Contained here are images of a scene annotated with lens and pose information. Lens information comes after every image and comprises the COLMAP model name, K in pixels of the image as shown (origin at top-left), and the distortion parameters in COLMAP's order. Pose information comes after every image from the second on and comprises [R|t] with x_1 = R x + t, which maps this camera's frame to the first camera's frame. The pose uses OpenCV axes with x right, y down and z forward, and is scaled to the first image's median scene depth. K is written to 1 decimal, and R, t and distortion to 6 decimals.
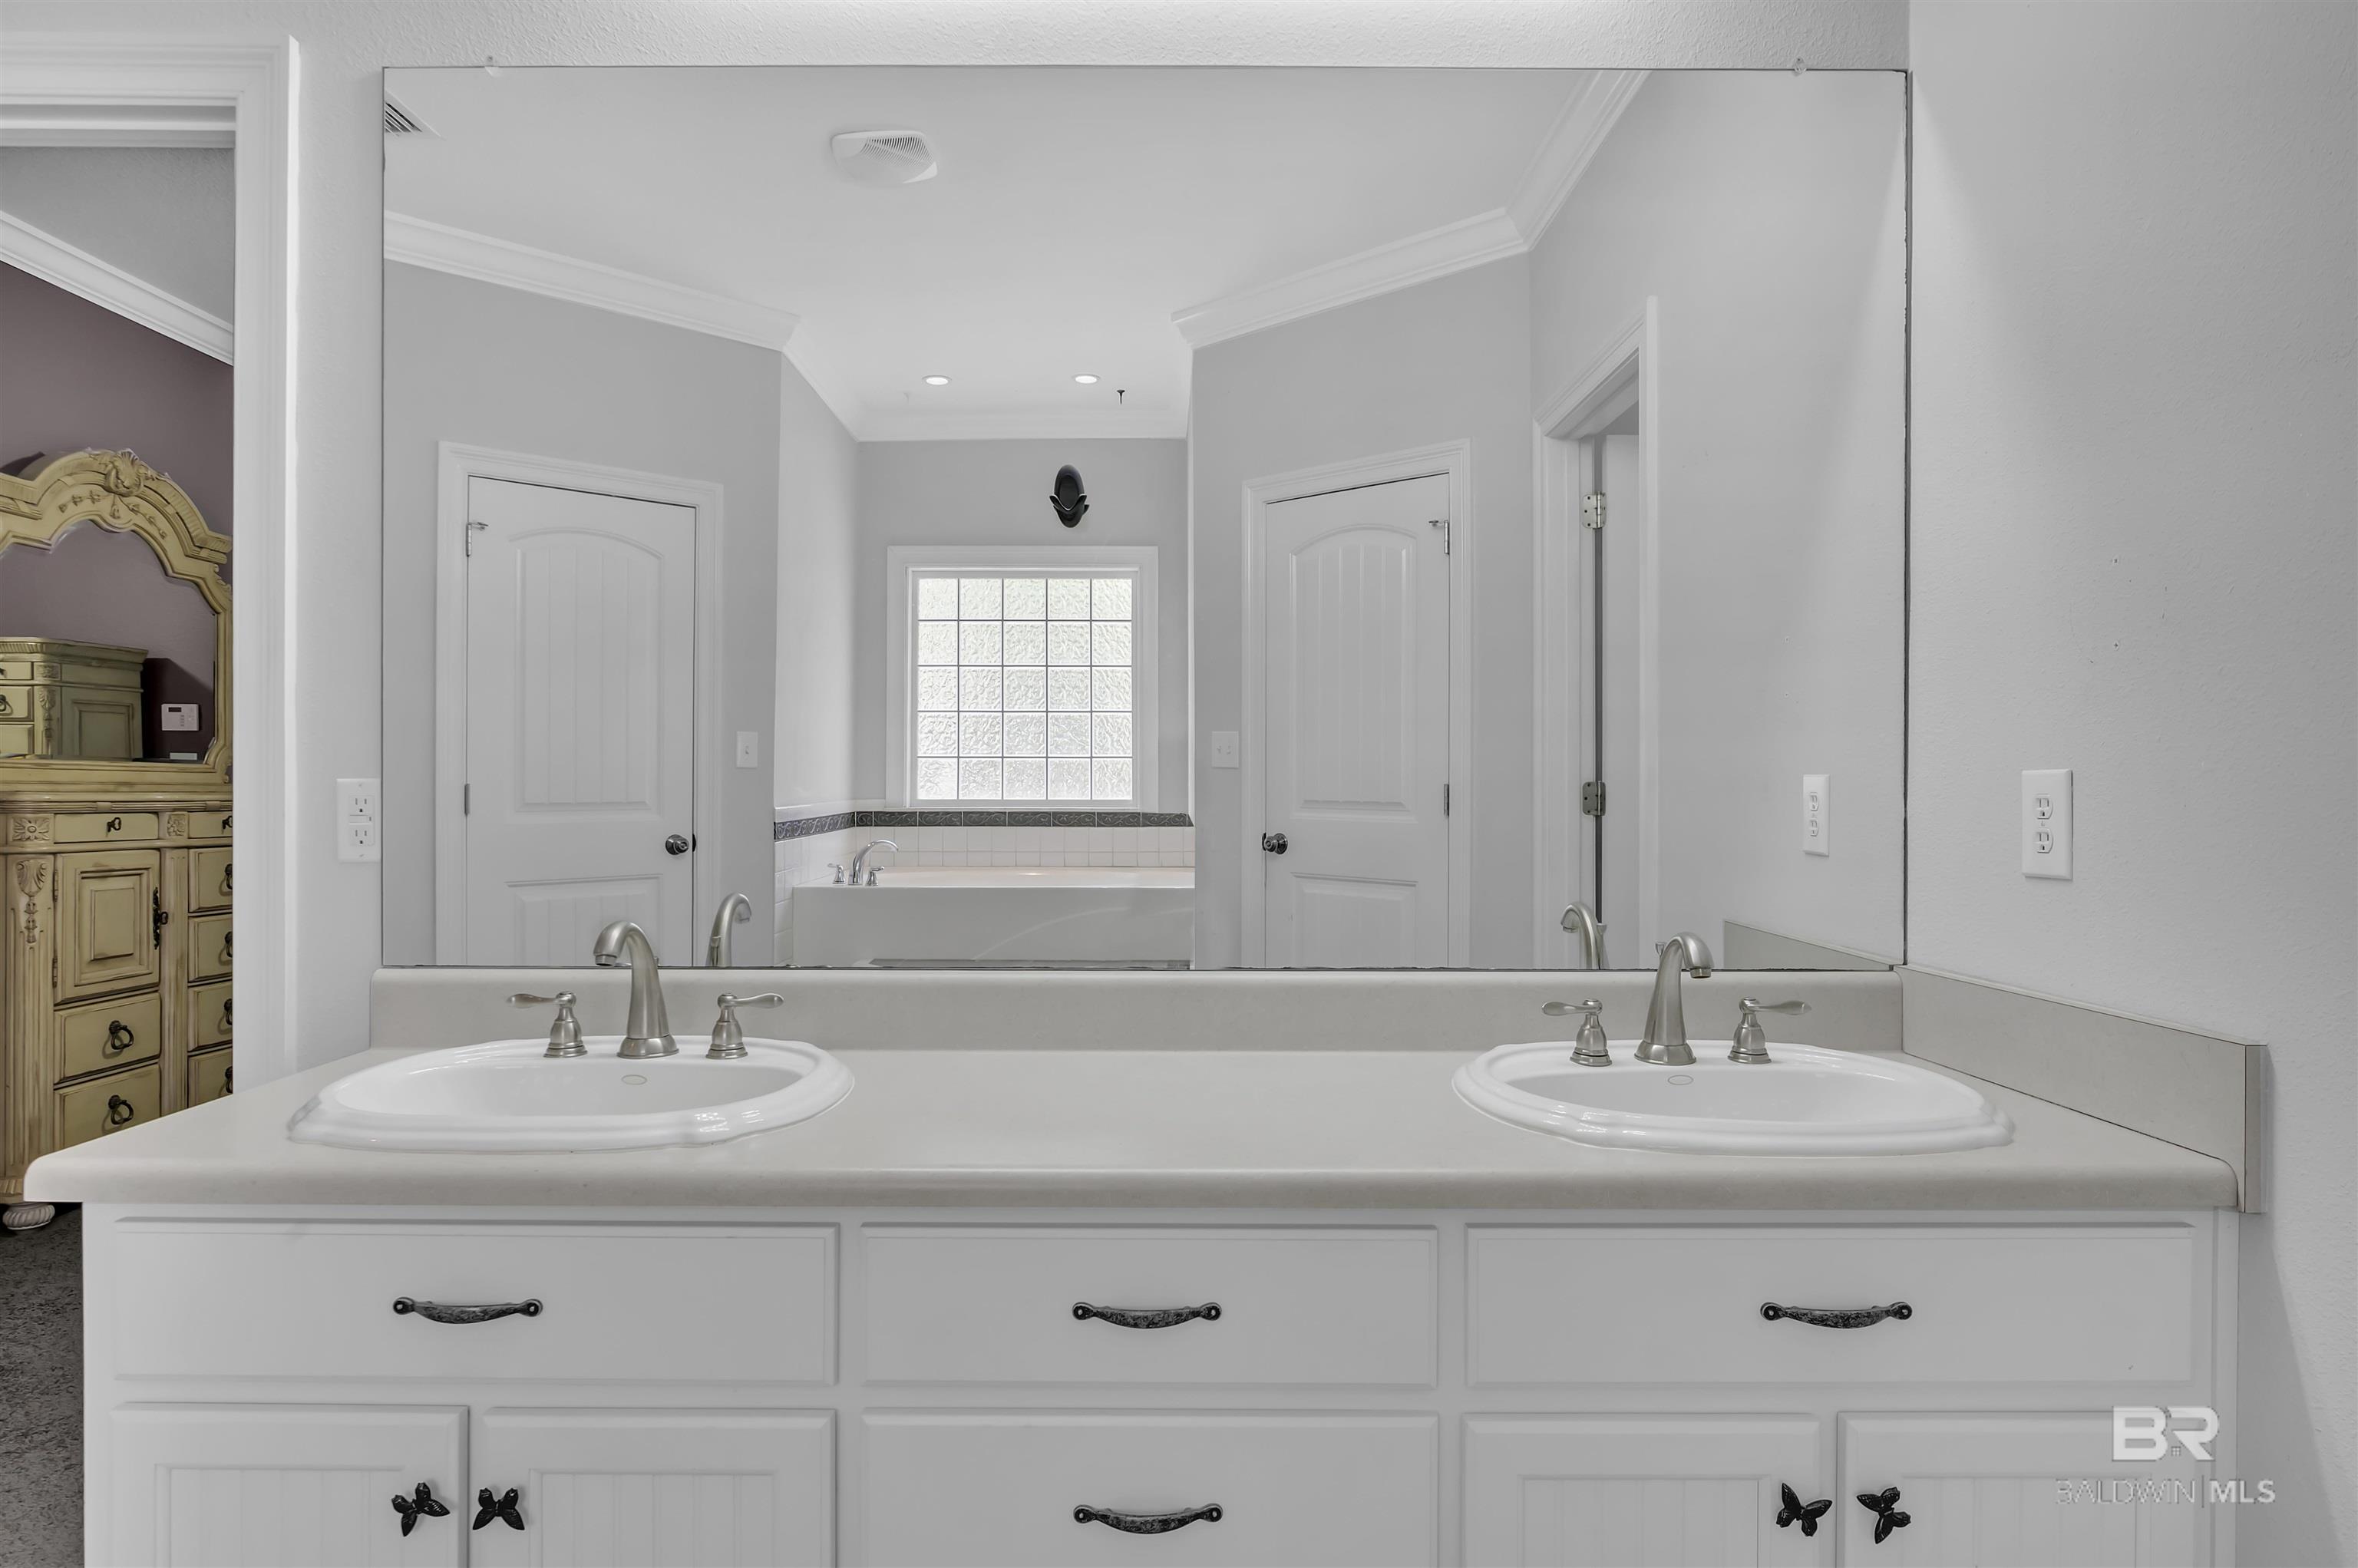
lens RADIAL K [[1340.8, 0, 1179.0], [0, 1340.8, 784.0], [0, 0, 1]] dist [0.001088, -0.000404]
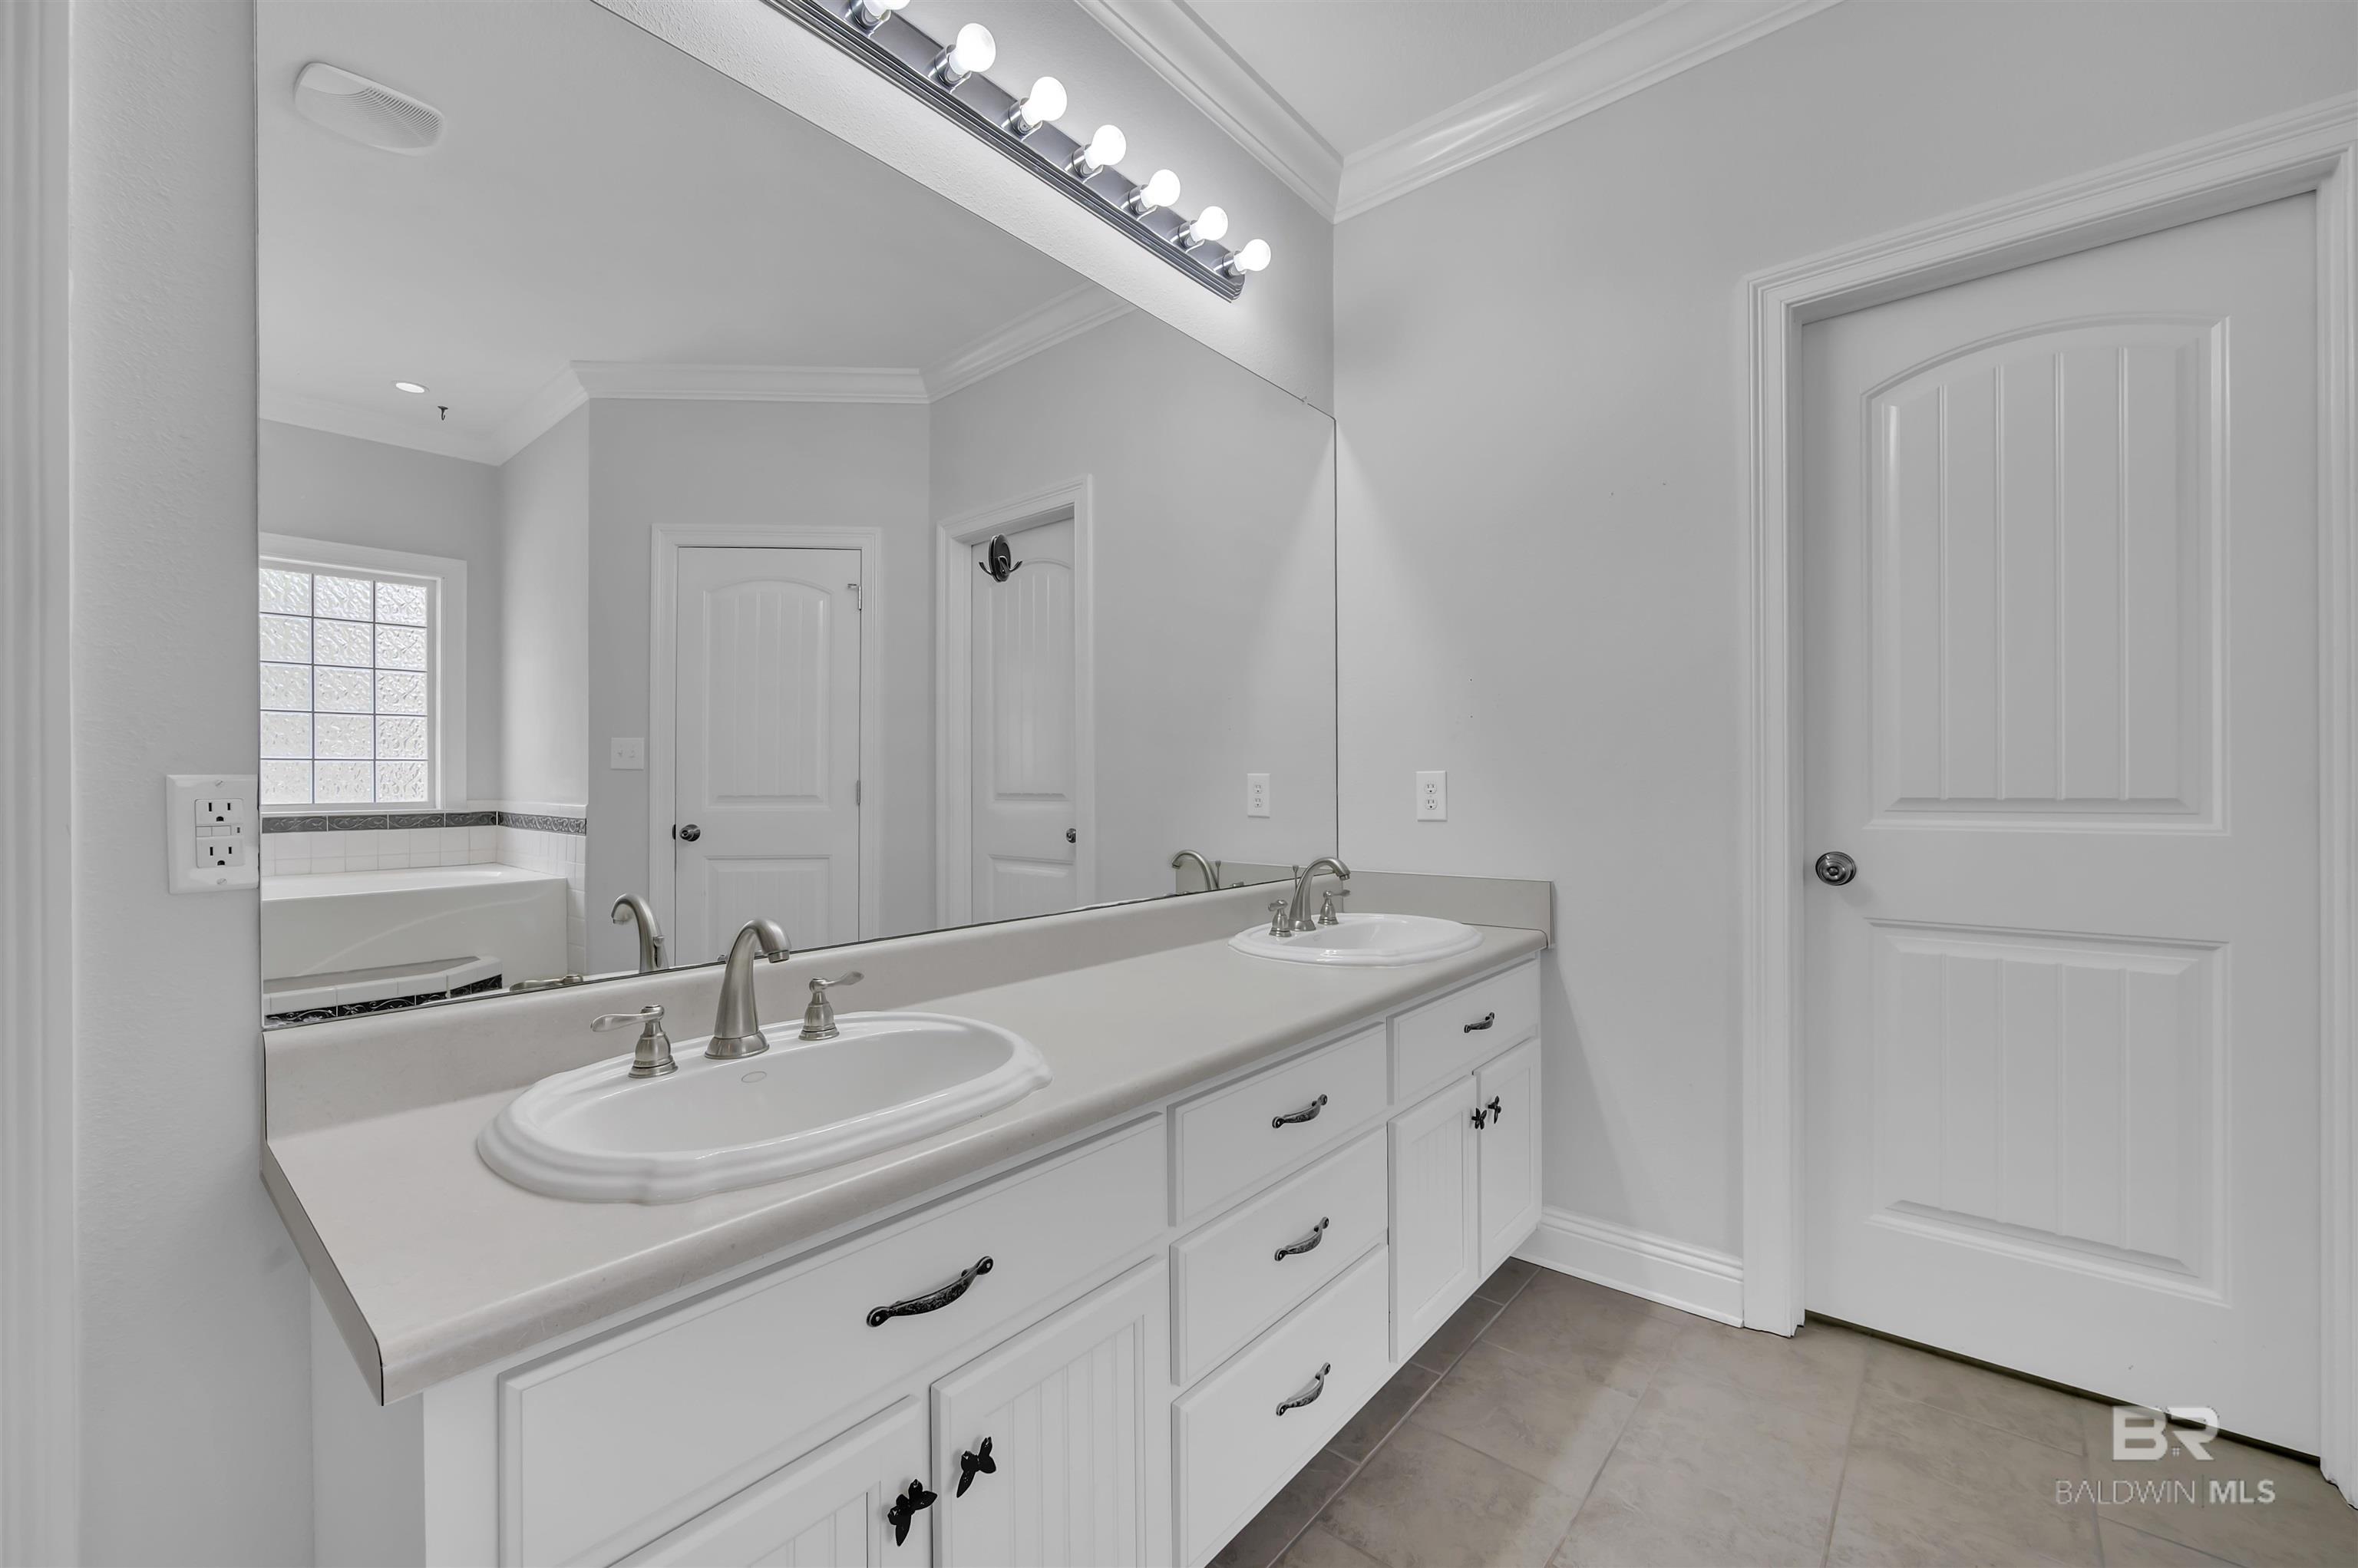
lens RADIAL K [[947.3, 0, 1179.0], [0, 947.3, 784.0], [0, 0, 1]] dist [-0.002409, -0.000270]
pose [[0.658374, -0.007461, 0.752654, -0.653275], [0.008088, 0.999963, 0.002838, 0.003264], [-0.752647, 0.004219, 0.658411, 0.264859]]
